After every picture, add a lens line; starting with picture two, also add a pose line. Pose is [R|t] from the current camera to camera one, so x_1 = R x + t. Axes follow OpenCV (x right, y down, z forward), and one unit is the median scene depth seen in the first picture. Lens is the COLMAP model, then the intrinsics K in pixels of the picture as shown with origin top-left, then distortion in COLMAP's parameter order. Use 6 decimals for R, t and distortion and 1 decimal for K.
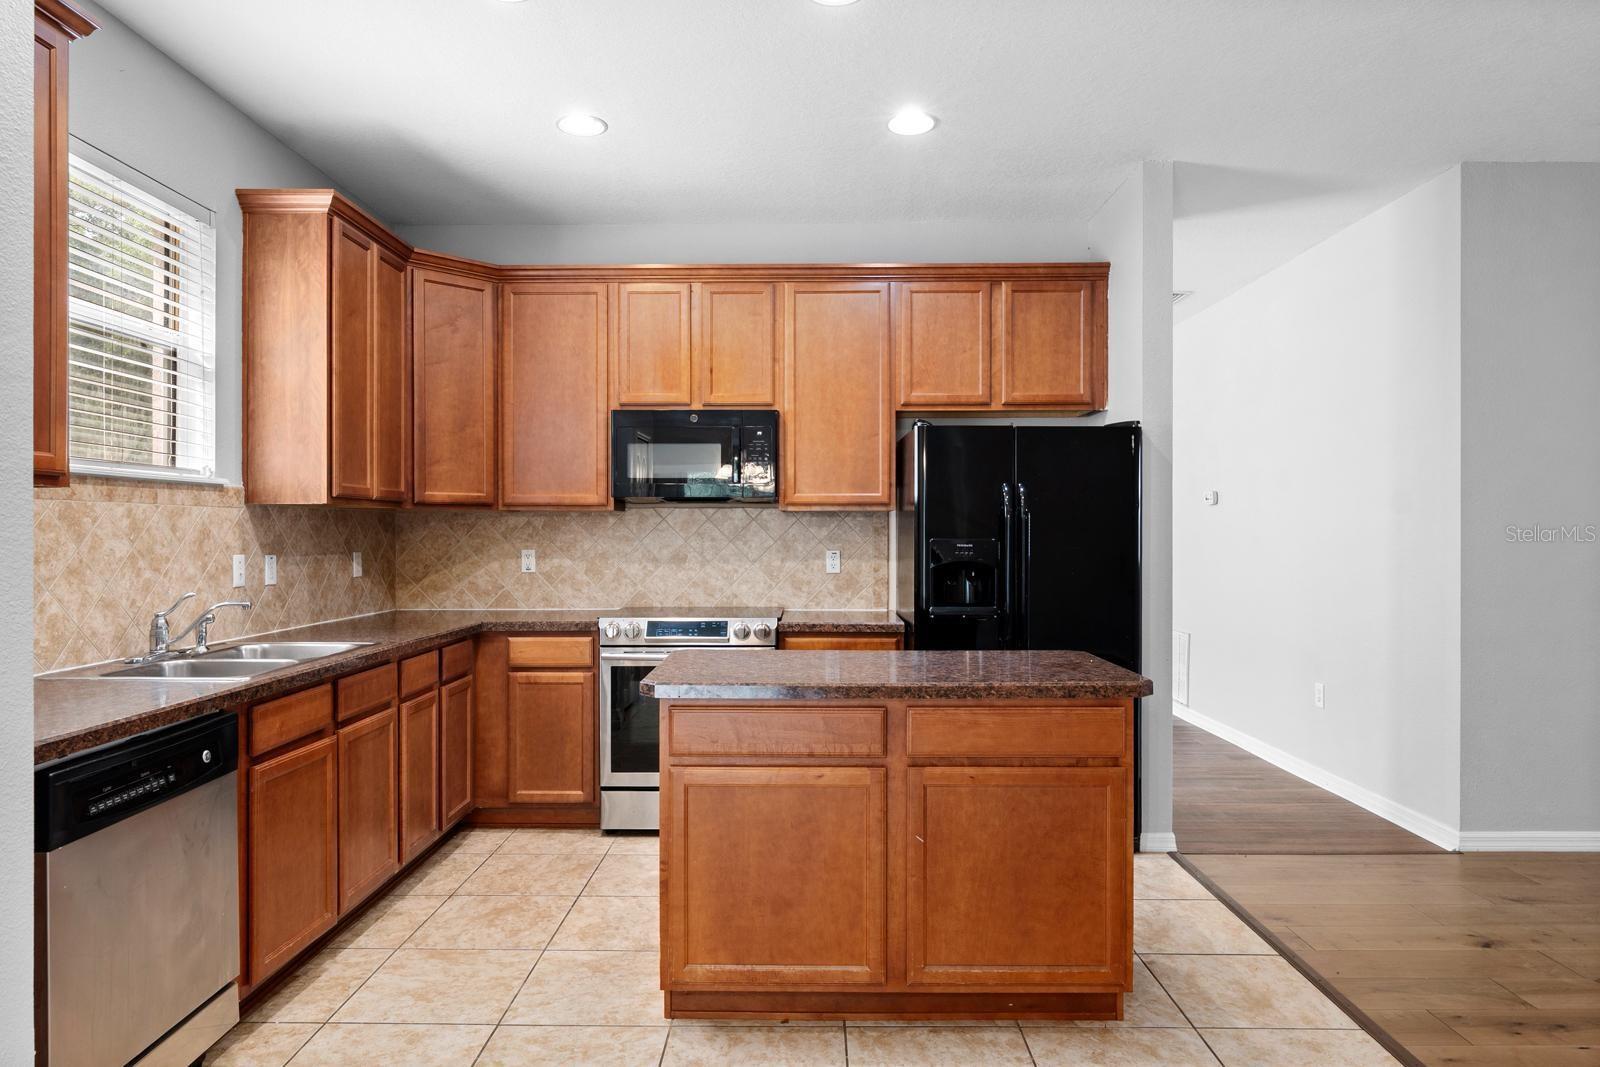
lens RADIAL K [[993.5, 0, 803.2], [0, 993.5, 531.8], [0, 0, 1]] dist [0.005083, -0.001091]
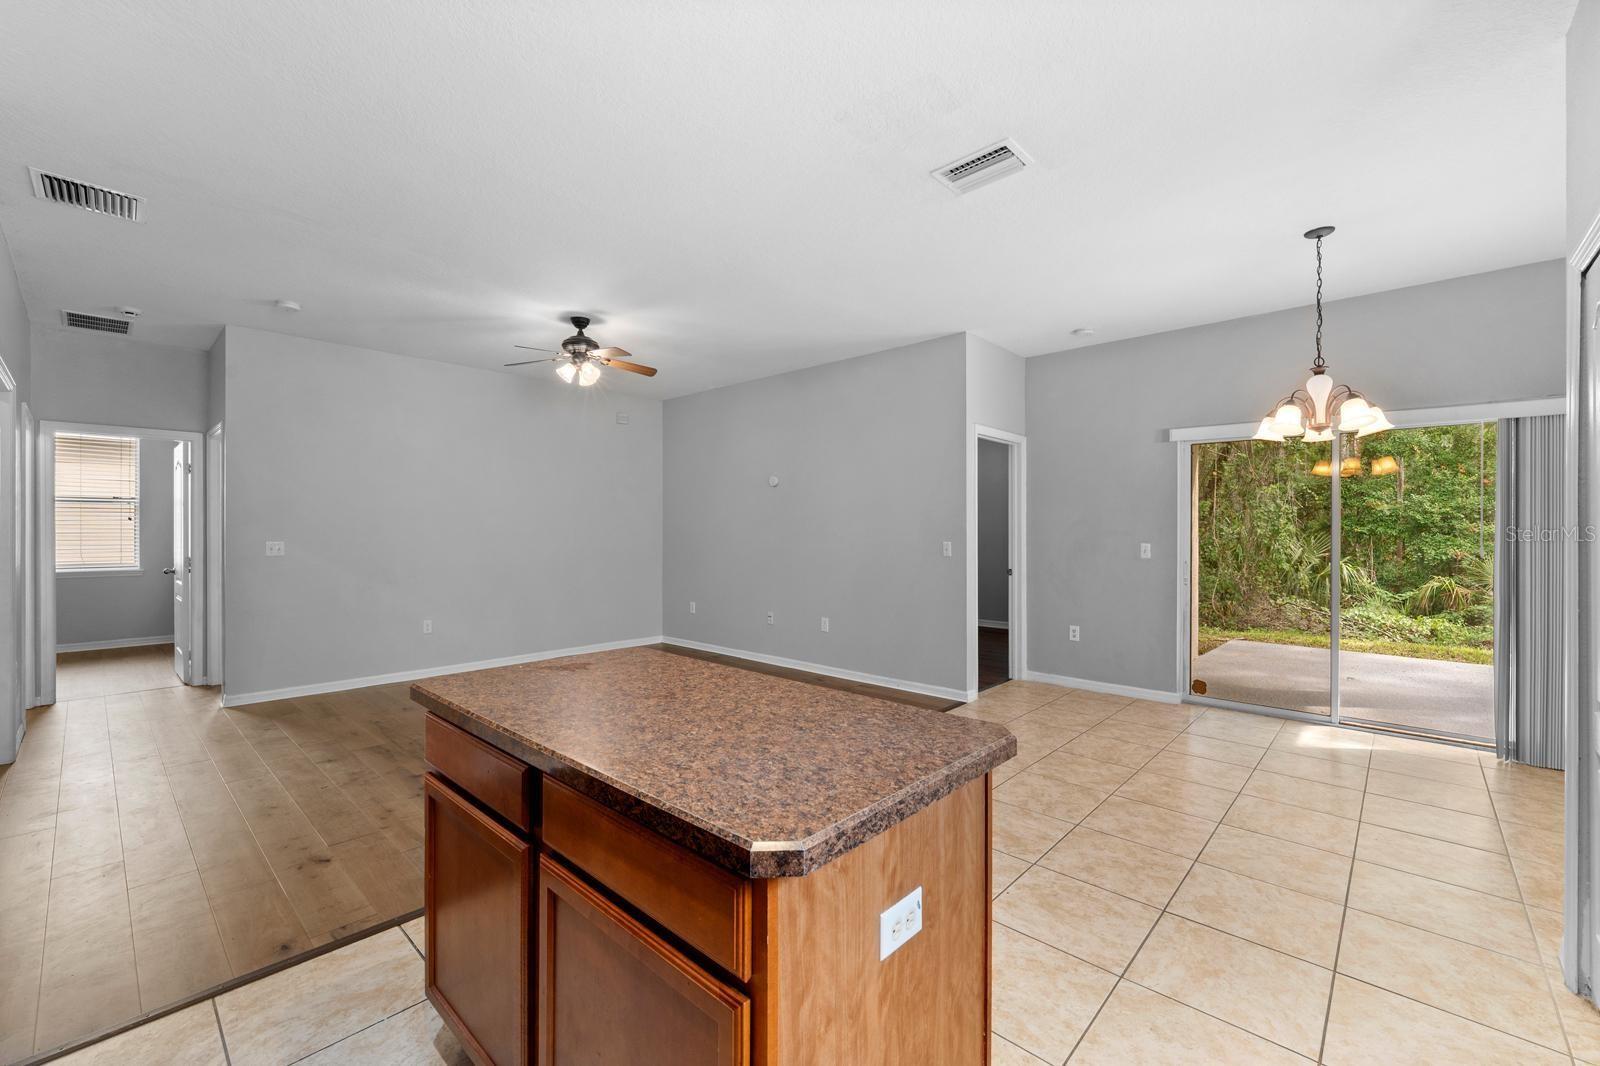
lens RADIAL K [[652.0, 0, 799.6], [0, 652.0, 531.9], [0, 0, 1]] dist [-0.002341, 0.000092]
pose [[-0.739124, -0.001702, 0.673568, -0.233461], [-0.003218, 0.999994, -0.001004, 0.002293], [-0.673562, -0.002910, -0.739125, 0.935758]]
